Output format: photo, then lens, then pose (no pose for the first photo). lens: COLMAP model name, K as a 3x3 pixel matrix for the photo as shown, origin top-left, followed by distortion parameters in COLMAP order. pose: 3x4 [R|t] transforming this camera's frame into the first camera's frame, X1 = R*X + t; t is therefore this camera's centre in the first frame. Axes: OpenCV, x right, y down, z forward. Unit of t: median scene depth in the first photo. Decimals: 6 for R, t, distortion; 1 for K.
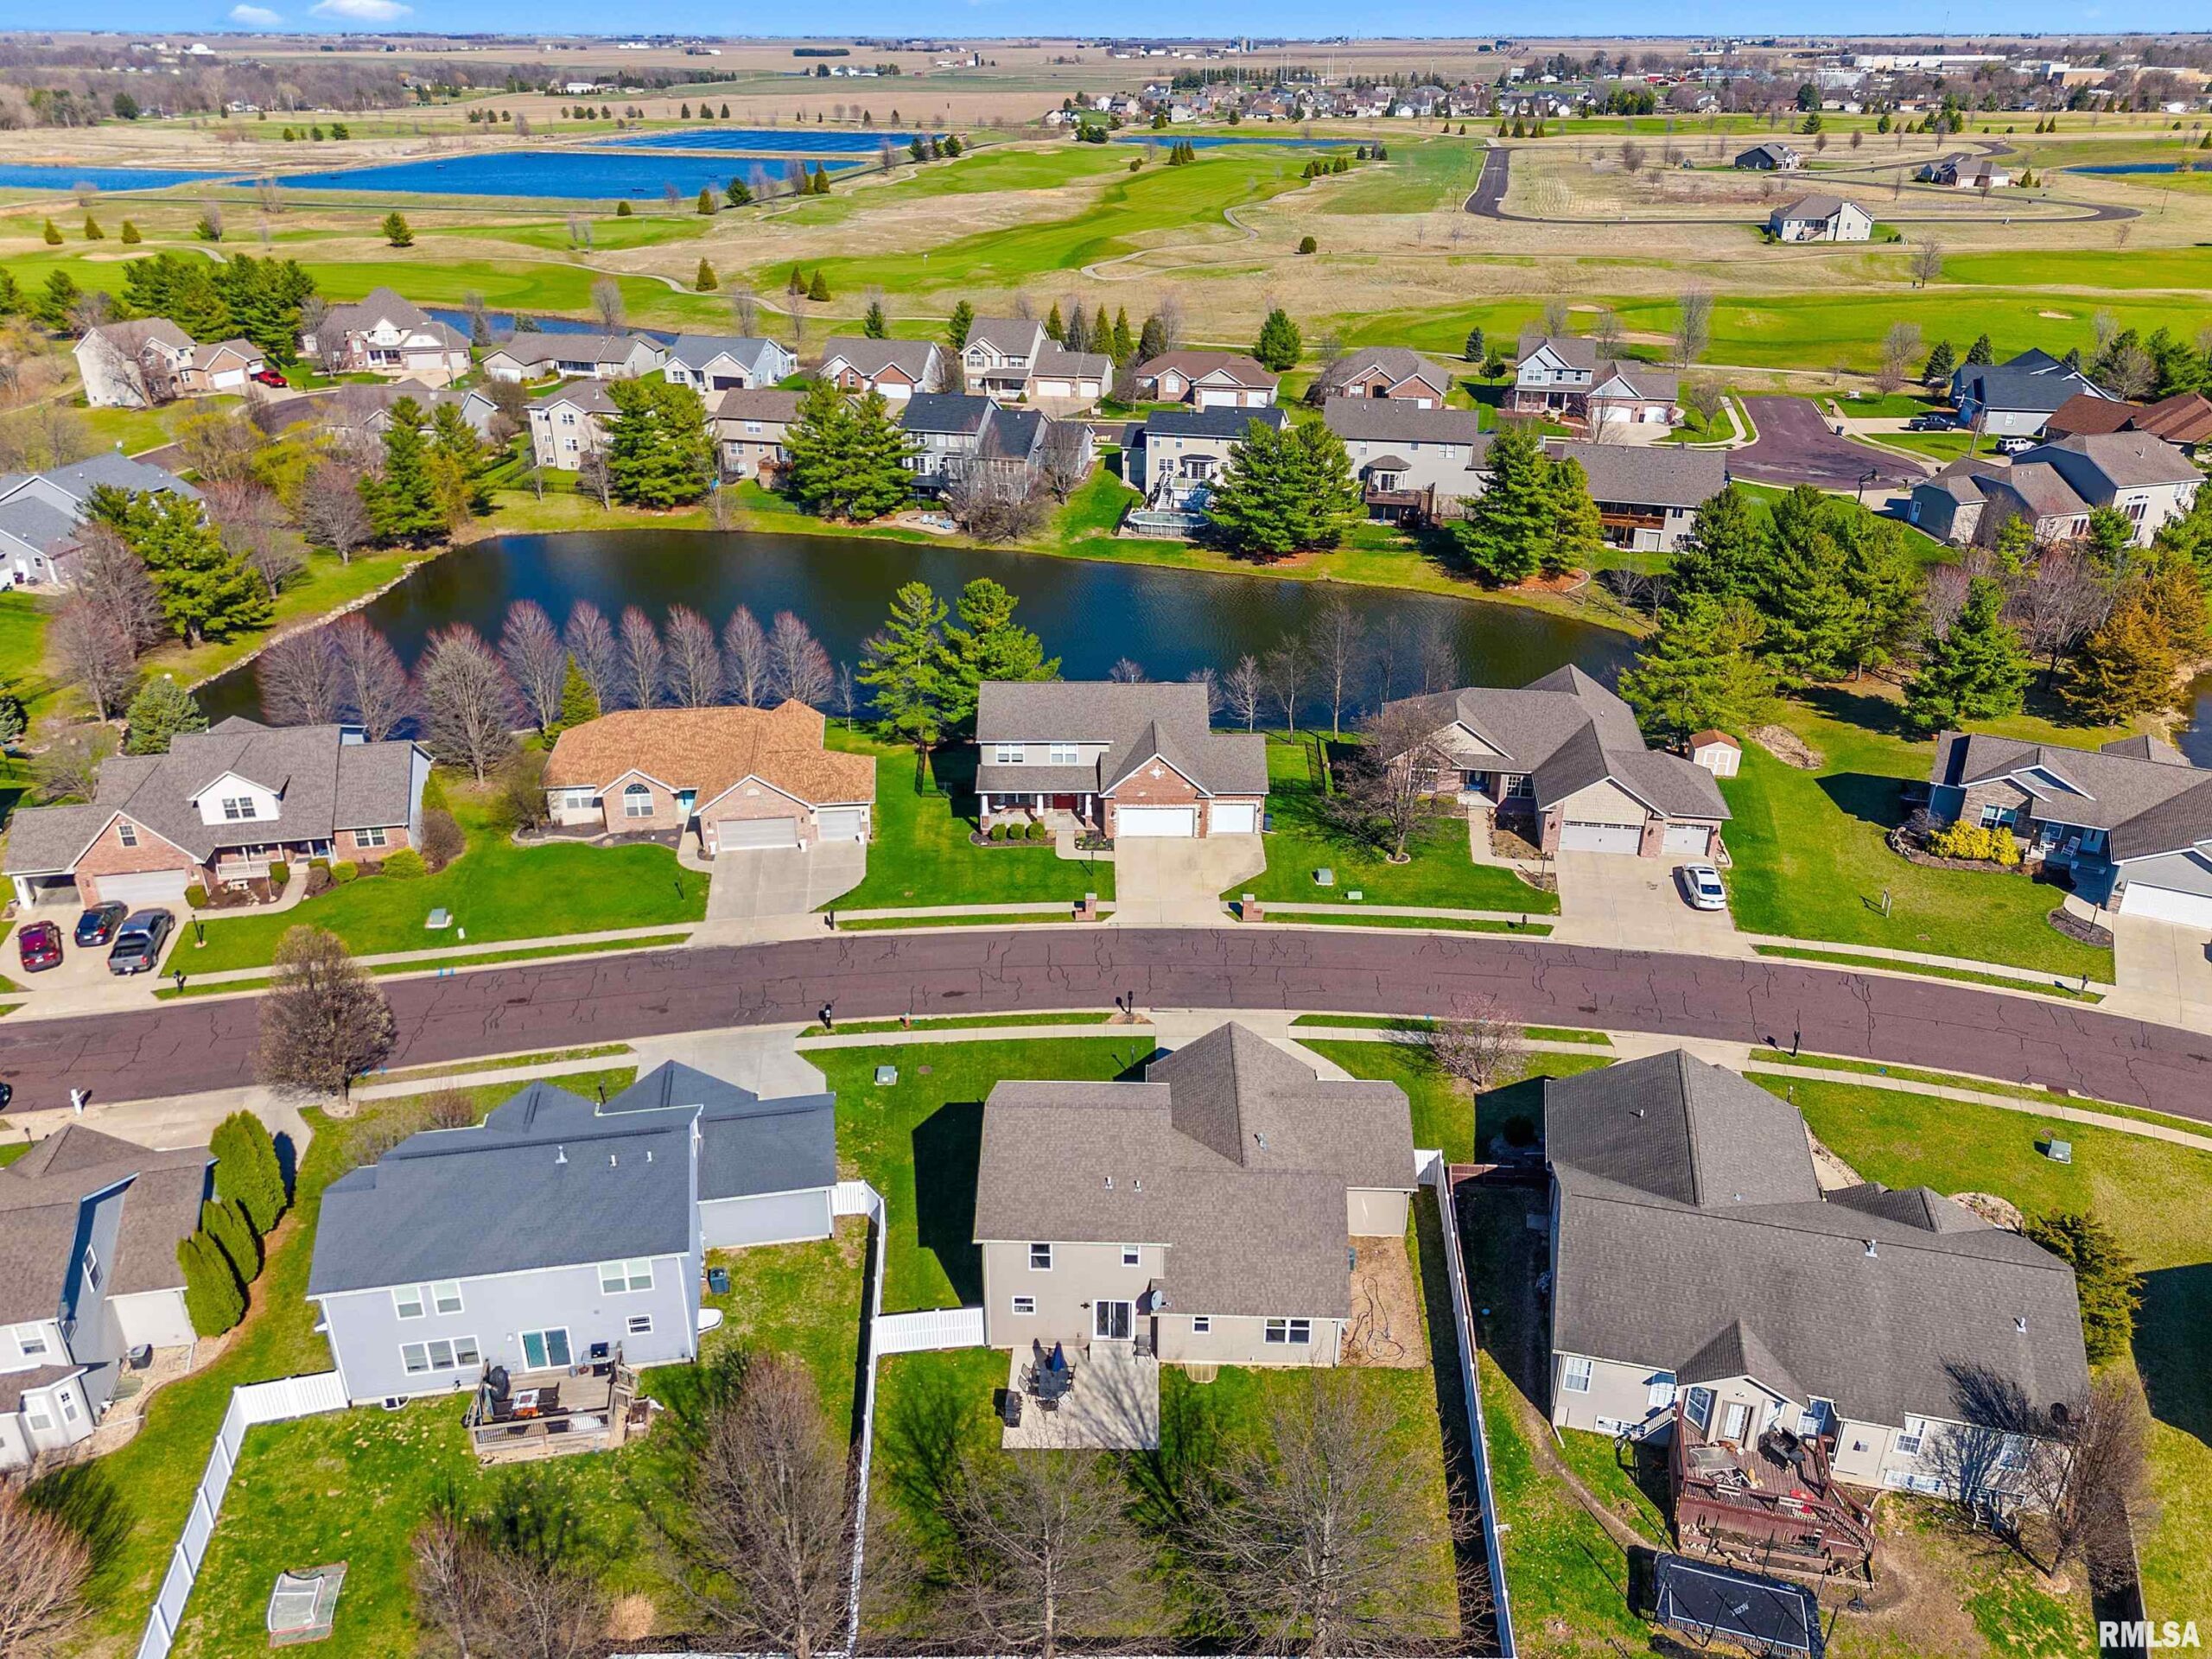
lens RADIAL K [[1627.6, 0, 1108.9], [0, 1627.6, 804.0], [0, 0, 1]] dist [0.065894, -0.055131]
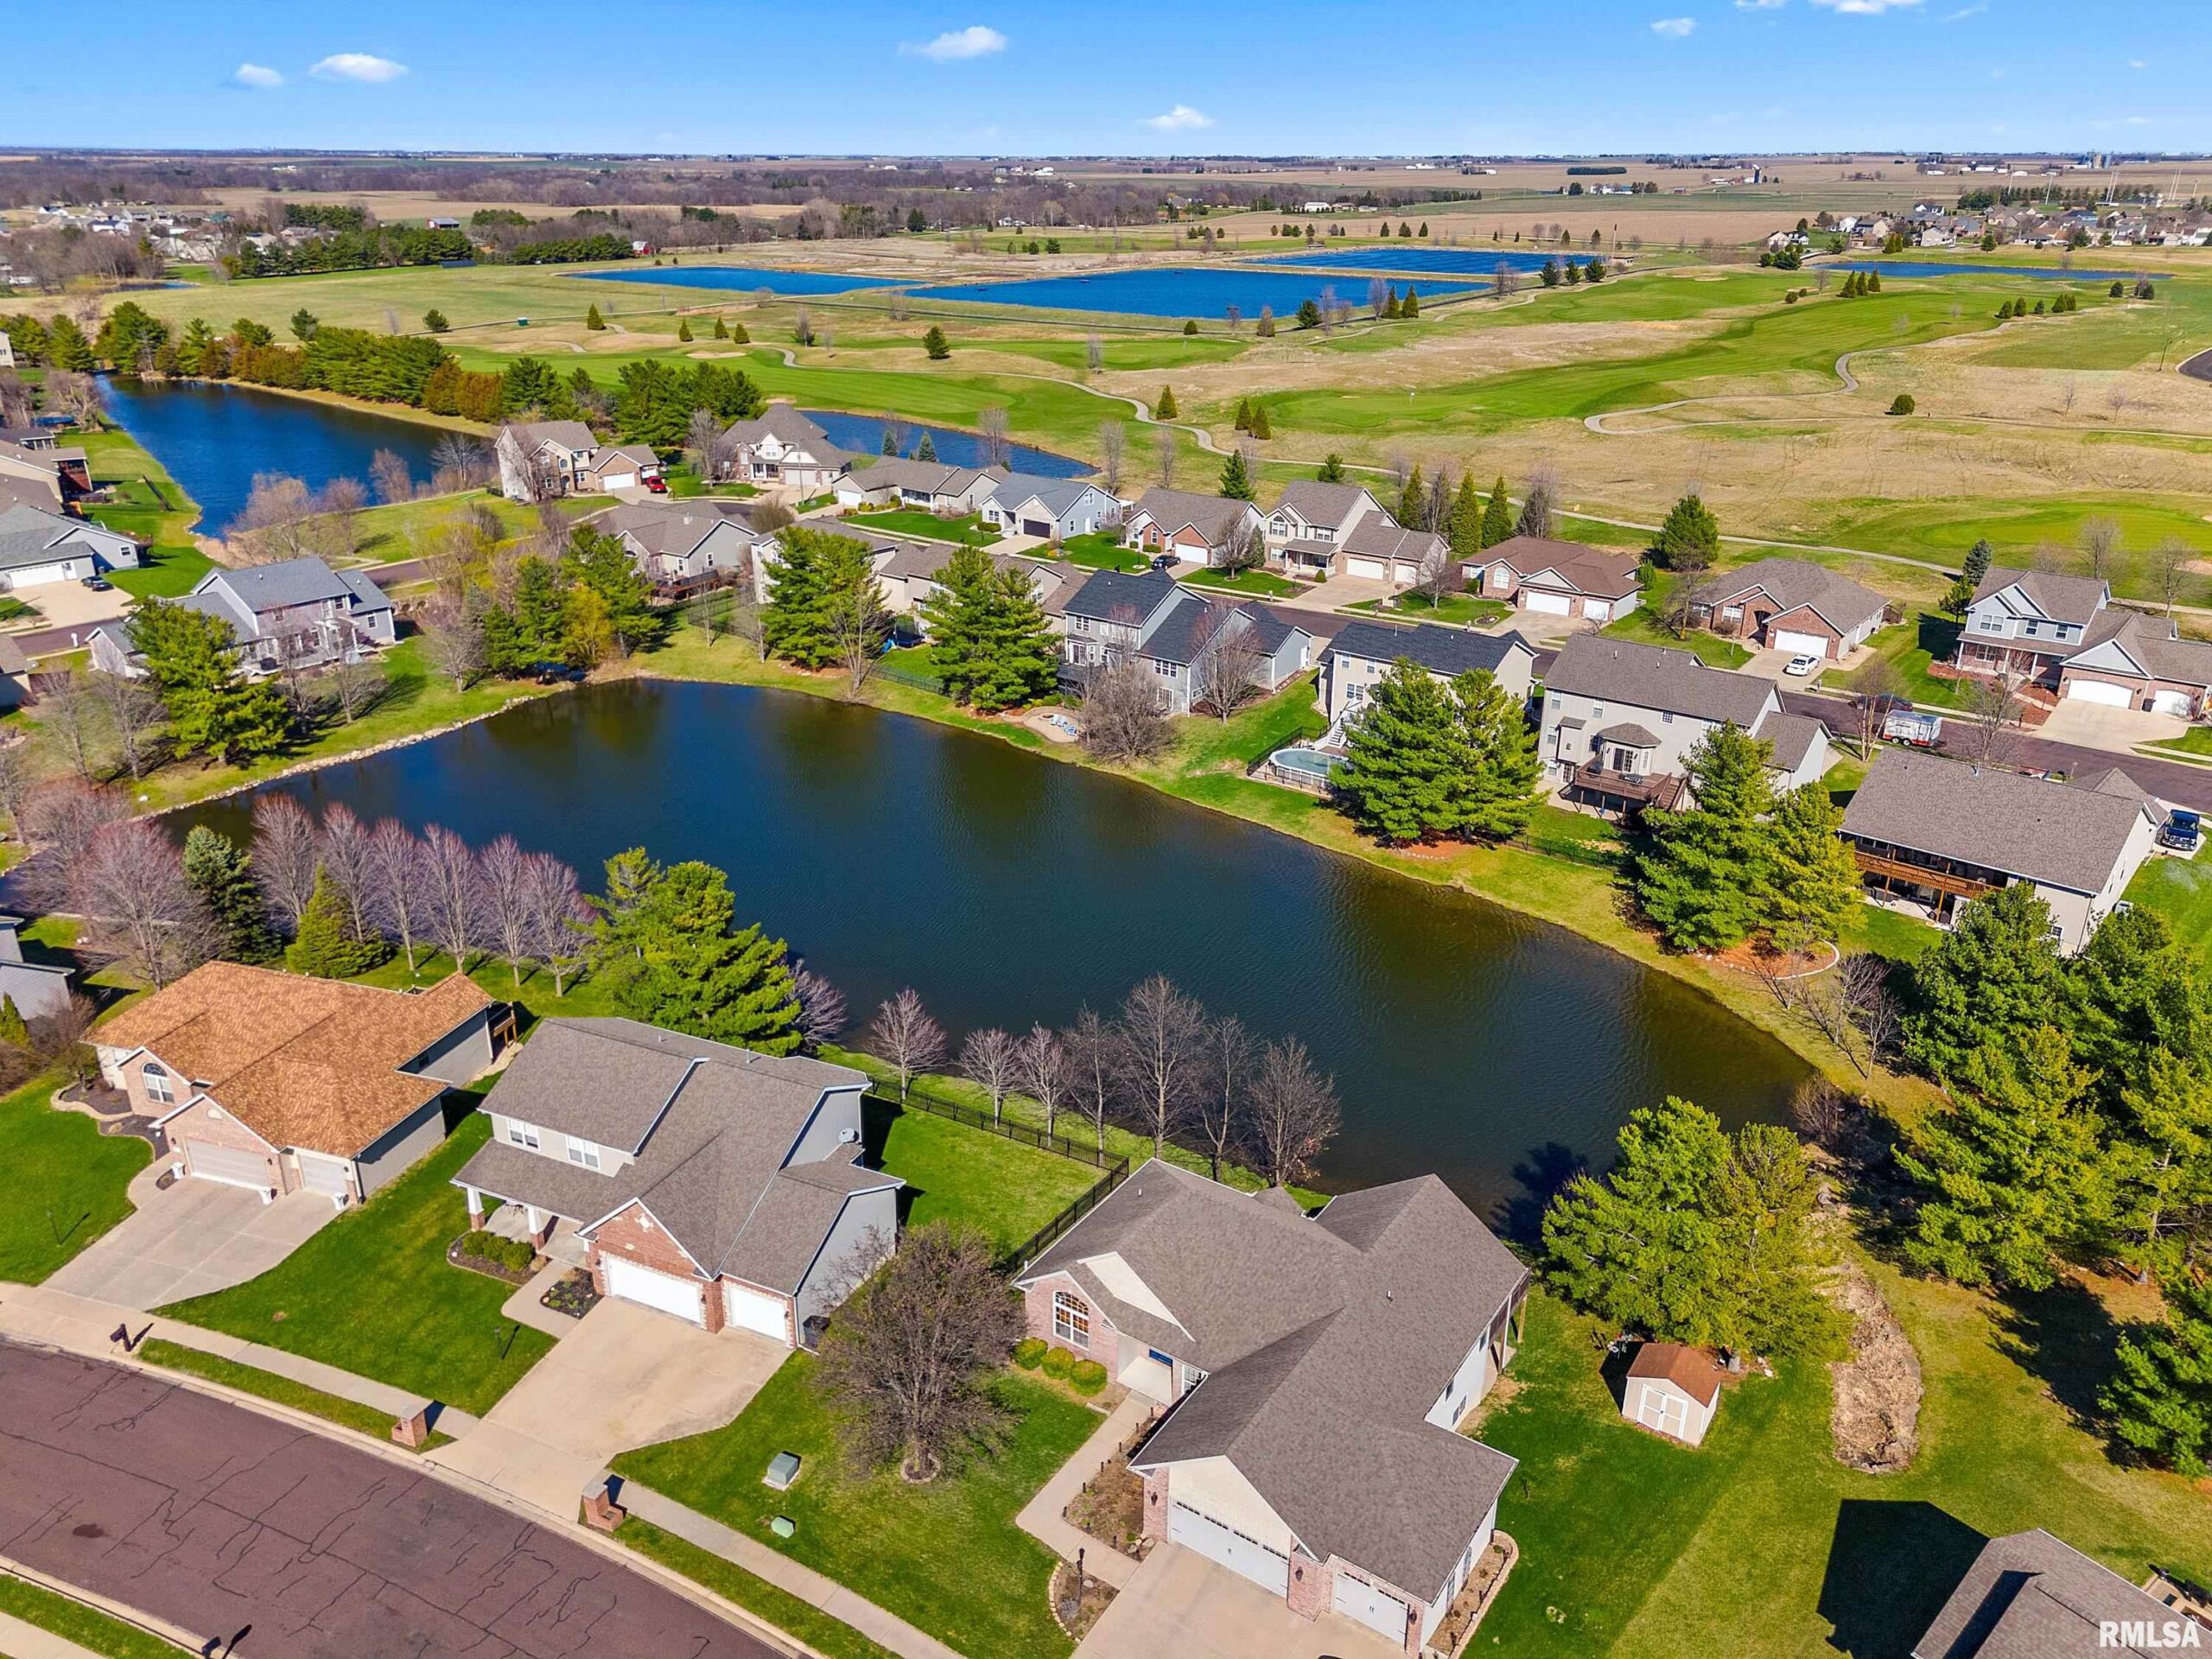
lens RADIAL K [[1627.6, 0, 1108.9], [0, 1627.6, 804.0], [0, 0, 1]] dist [0.065894, -0.055131]
pose [[0.903539, 0.159028, -0.397904, 0.182731], [-0.182752, 0.982910, -0.022149, -0.085974], [0.387582, 0.092730, 0.917160, 0.179466]]
